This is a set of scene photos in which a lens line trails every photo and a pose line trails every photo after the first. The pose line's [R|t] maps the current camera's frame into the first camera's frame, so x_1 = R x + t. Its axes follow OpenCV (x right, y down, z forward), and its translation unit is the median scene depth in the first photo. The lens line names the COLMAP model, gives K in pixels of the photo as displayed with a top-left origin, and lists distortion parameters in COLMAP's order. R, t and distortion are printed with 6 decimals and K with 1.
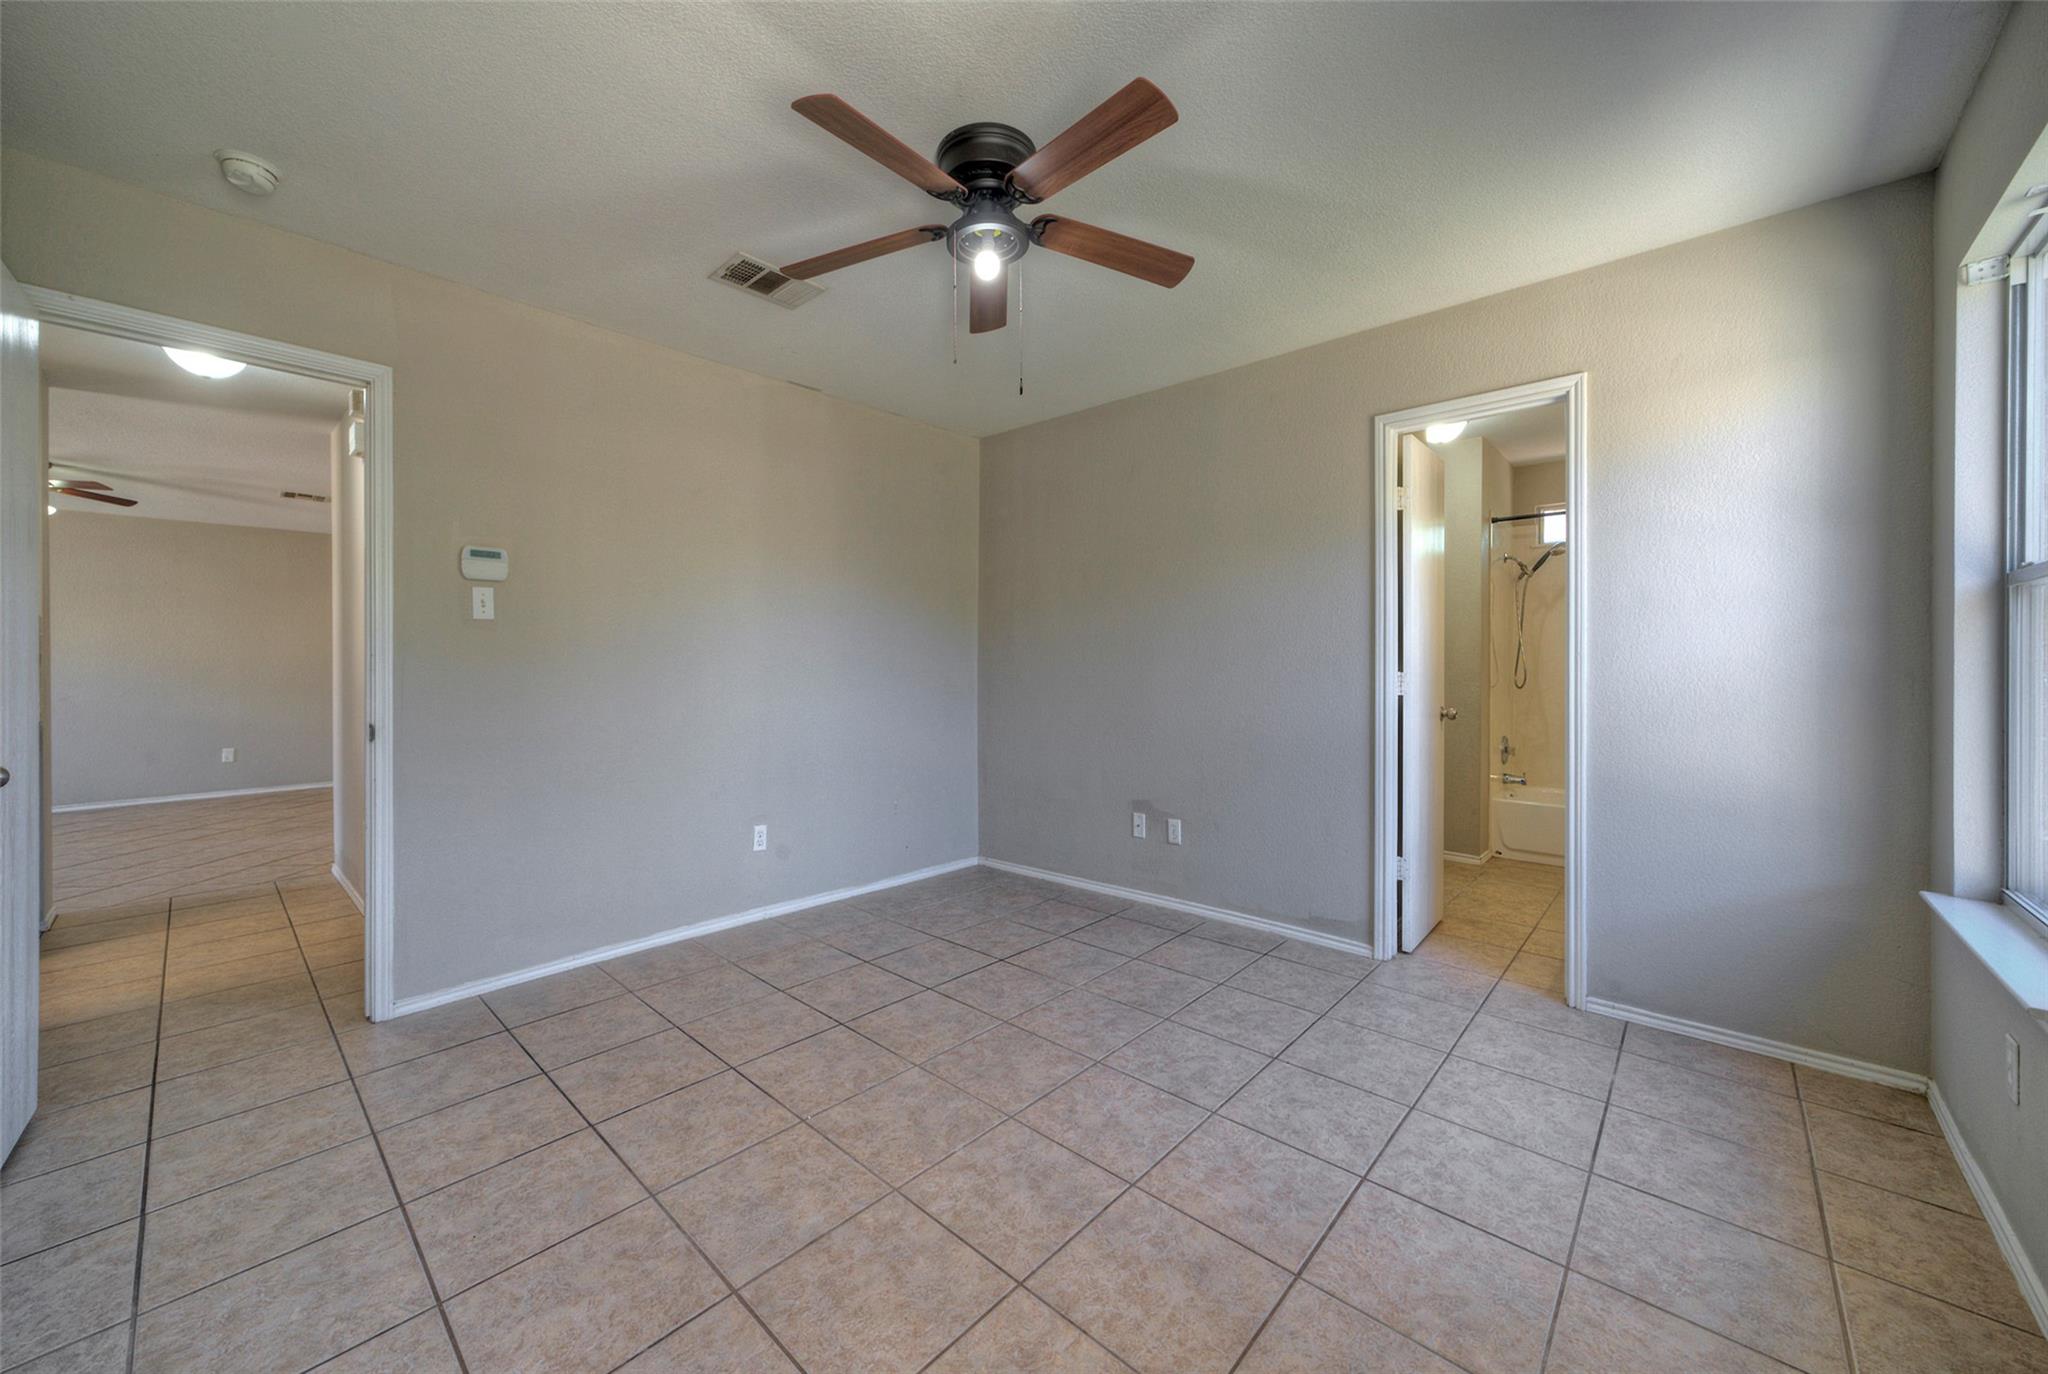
lens RADIAL K [[760.4, 0, 1008.9], [0, 760.4, 663.8], [0, 0, 1]] dist [-0.022544, 0.000291]
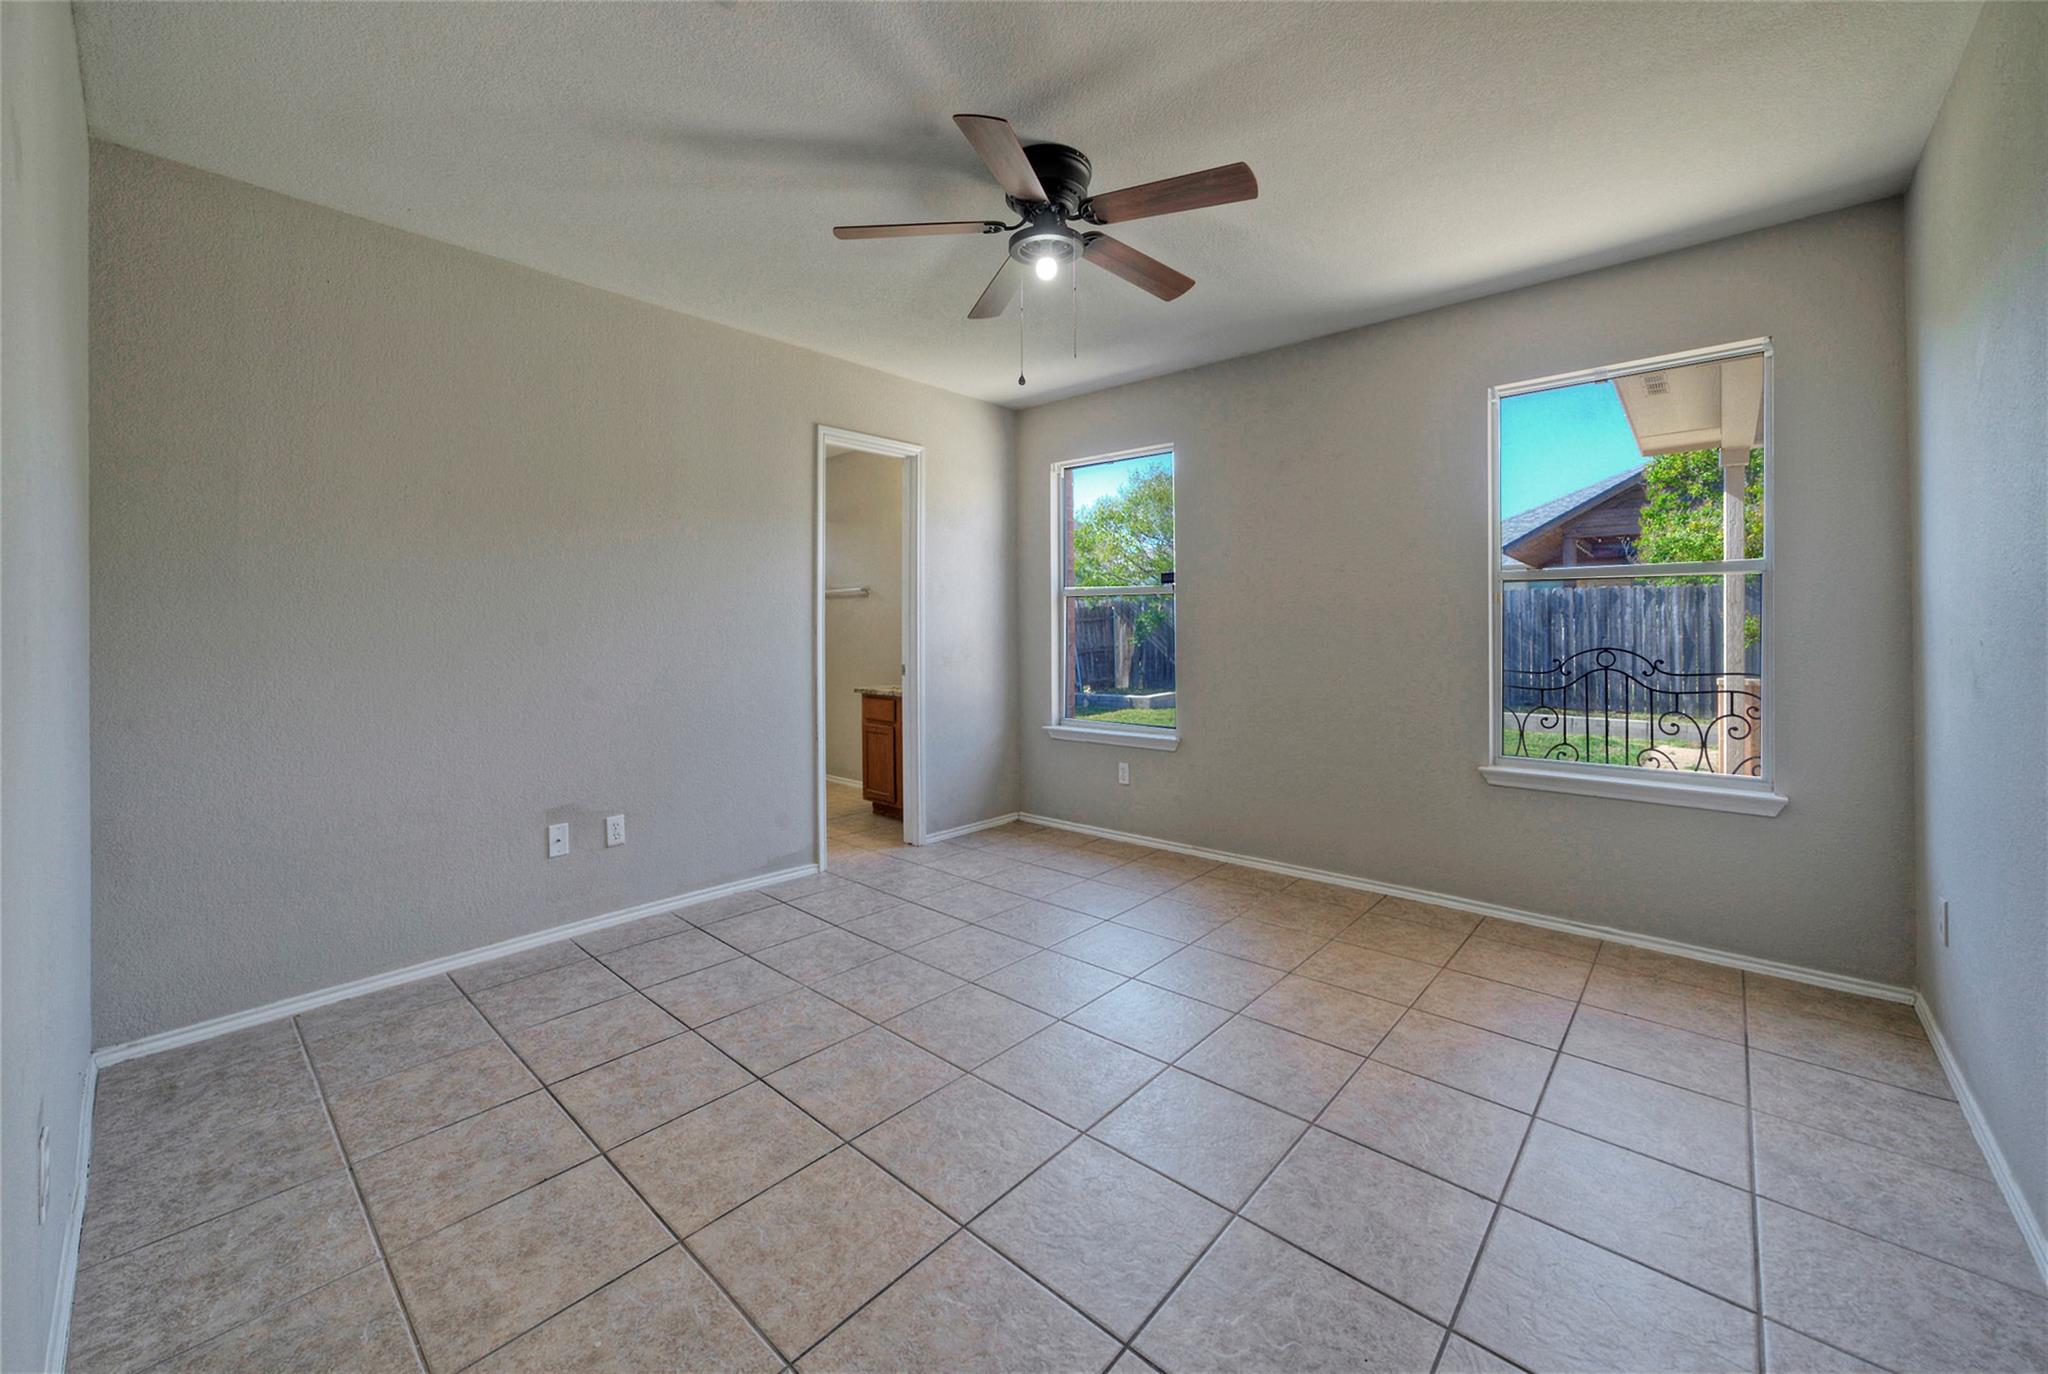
lens RADIAL K [[783.0, 0, 1023.2], [0, 783.0, 631.2], [0, 0, 1]] dist [-0.000195, 0.000147]
pose [[-0.015564, -0.002017, 0.999877, -0.794850], [-0.009974, 0.999949, 0.001862, -0.001391], [-0.999829, -0.009944, -0.015583, 0.711539]]
